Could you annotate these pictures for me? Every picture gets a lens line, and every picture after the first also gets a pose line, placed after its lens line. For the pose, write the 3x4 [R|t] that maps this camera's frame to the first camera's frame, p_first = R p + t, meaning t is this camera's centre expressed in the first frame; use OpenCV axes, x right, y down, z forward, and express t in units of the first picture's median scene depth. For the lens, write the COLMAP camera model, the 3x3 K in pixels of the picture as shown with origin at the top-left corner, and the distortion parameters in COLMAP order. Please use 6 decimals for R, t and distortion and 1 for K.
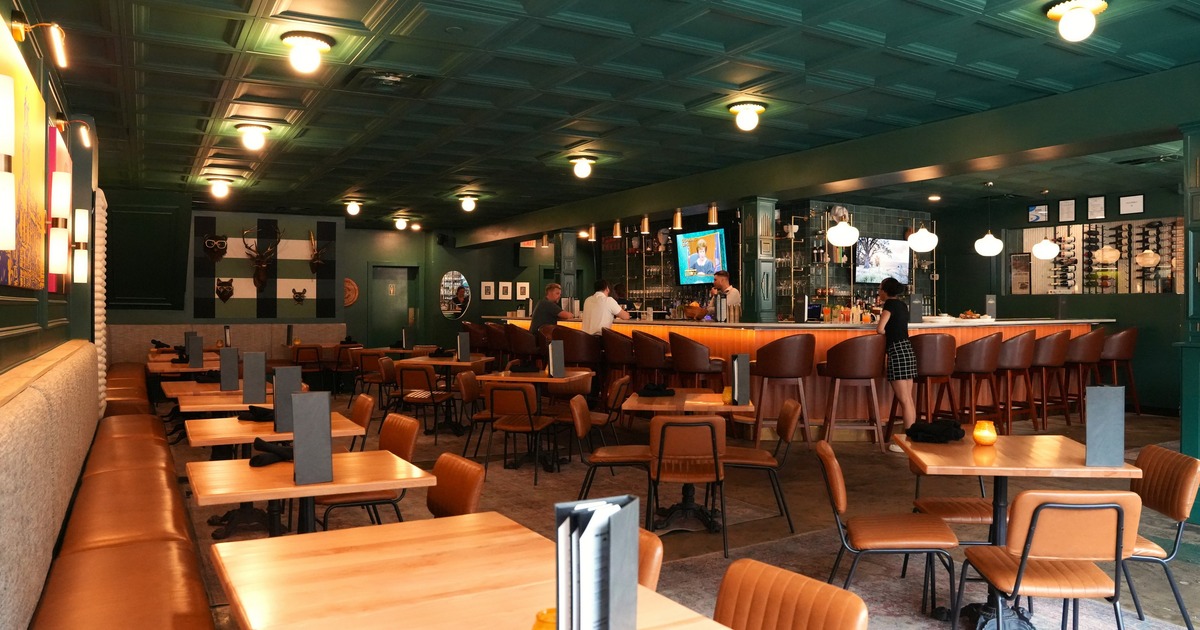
lens RADIAL K [[817.9, 0, 600.0], [0, 817.9, 315.0], [0, 0, 1]] dist [-0.146257, 0.114969]
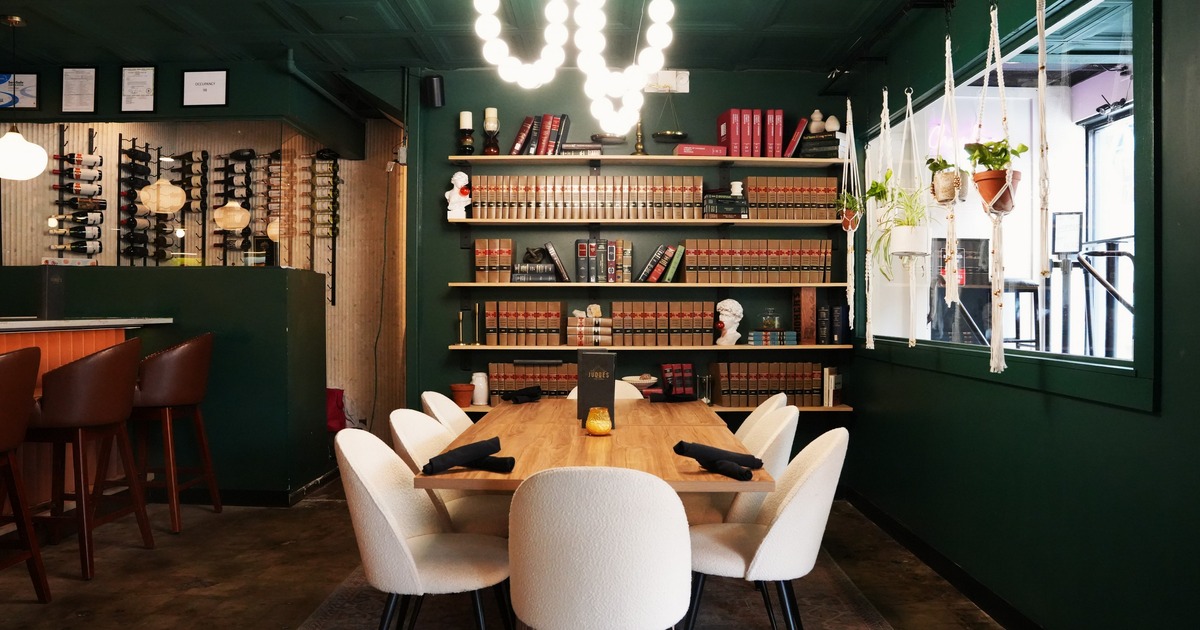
lens RADIAL K [[817.9, 0, 600.0], [0, 817.9, 315.0], [0, 0, 1]] dist [-0.146257, 0.114969]
pose [[0.501570, -0.002137, 0.865115, 0.325672], [-0.002115, 0.999991, 0.003696, 0.000800], [-0.865115, -0.003683, 0.501561, 0.465443]]
